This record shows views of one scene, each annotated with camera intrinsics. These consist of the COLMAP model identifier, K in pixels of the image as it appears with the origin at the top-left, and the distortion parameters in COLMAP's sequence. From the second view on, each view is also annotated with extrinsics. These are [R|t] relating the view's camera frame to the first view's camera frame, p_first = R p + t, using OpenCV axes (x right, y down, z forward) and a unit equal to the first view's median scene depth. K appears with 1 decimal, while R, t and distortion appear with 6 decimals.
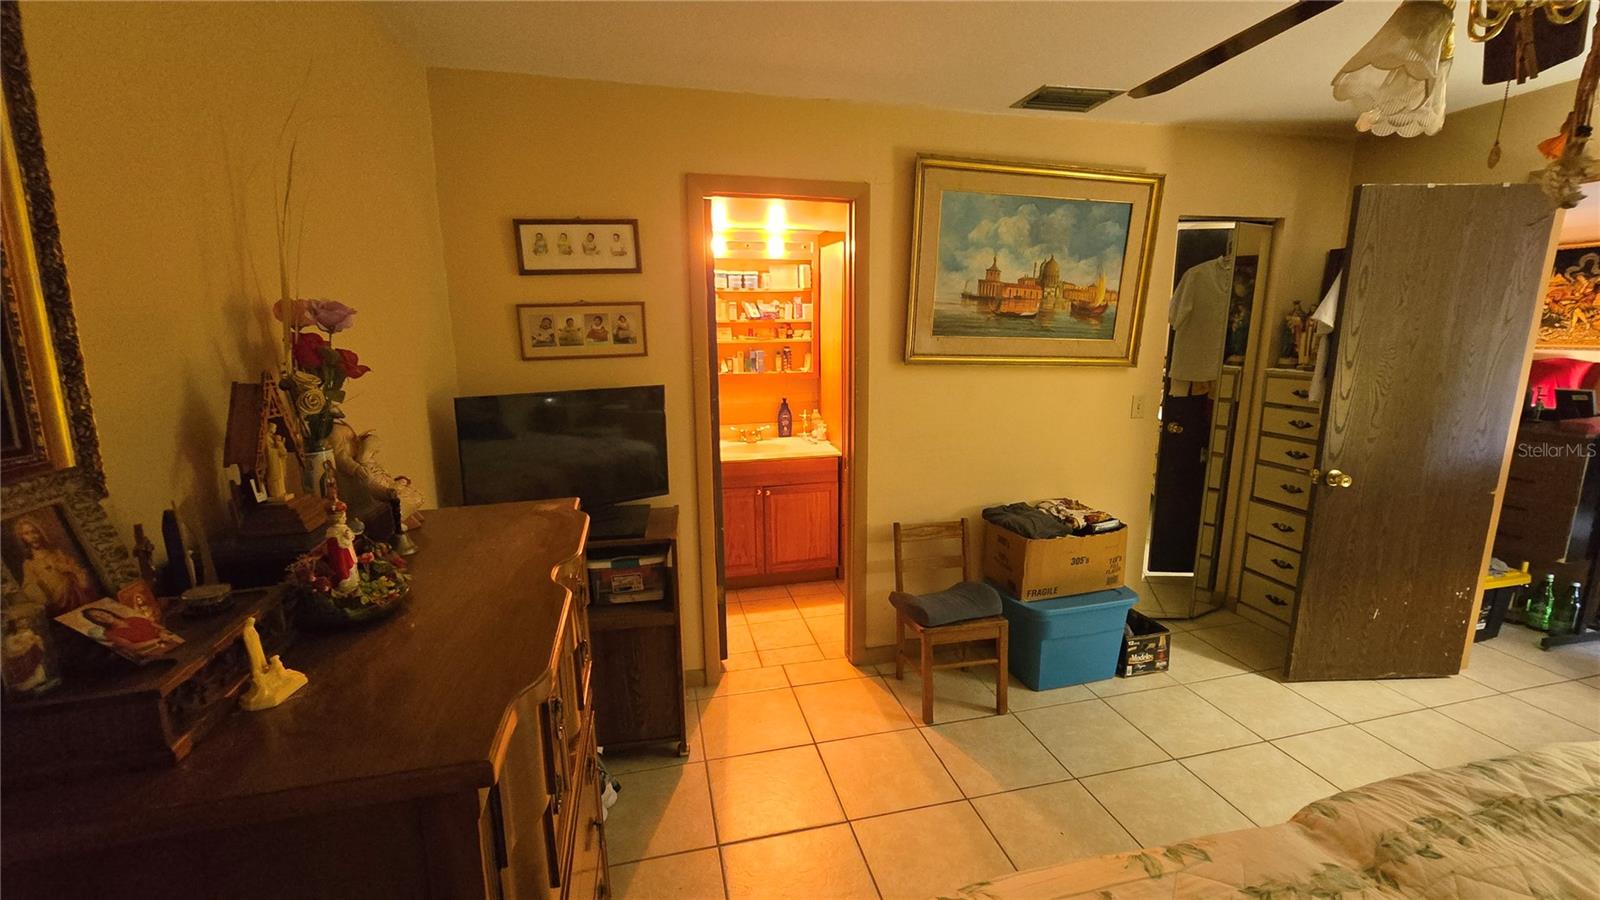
lens RADIAL K [[666.1, 0, 800.0], [0, 666.1, 450.0], [0, 0, 1]] dist [-0.000140, 0.000144]
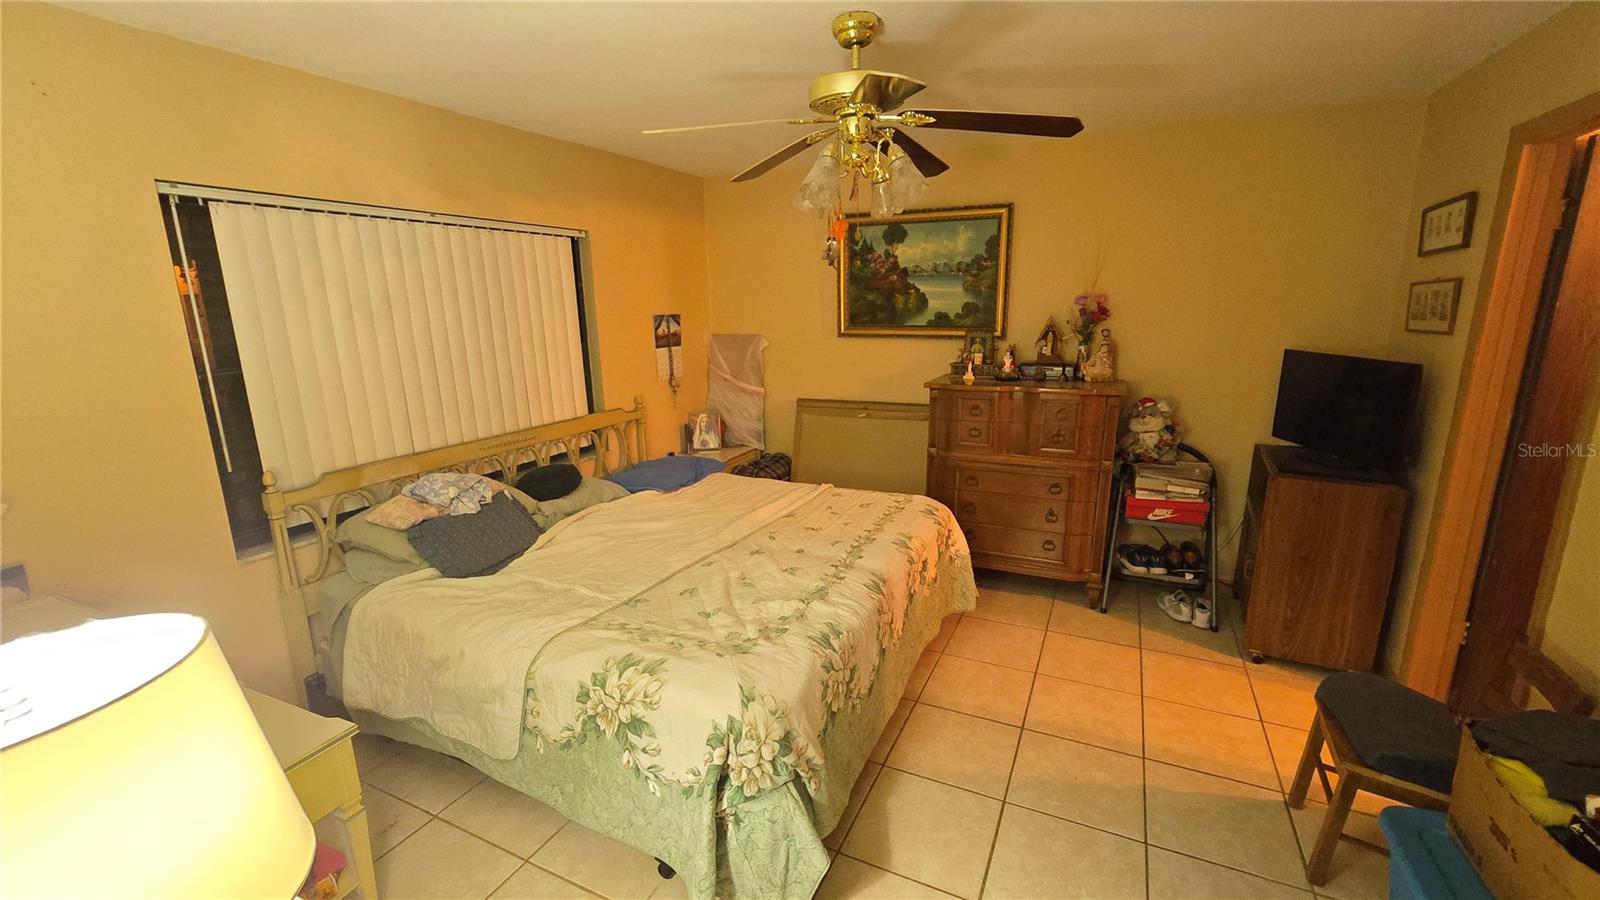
lens RADIAL K [[666.1, 0, 800.0], [0, 666.1, 450.0], [0, 0, 1]] dist [-0.000140, 0.000144]
pose [[-0.626804, 0.196216, -0.754066, 1.176037], [-0.121000, 0.931520, 0.342970, -0.215249], [0.769725, 0.306217, -0.560139, 0.919788]]
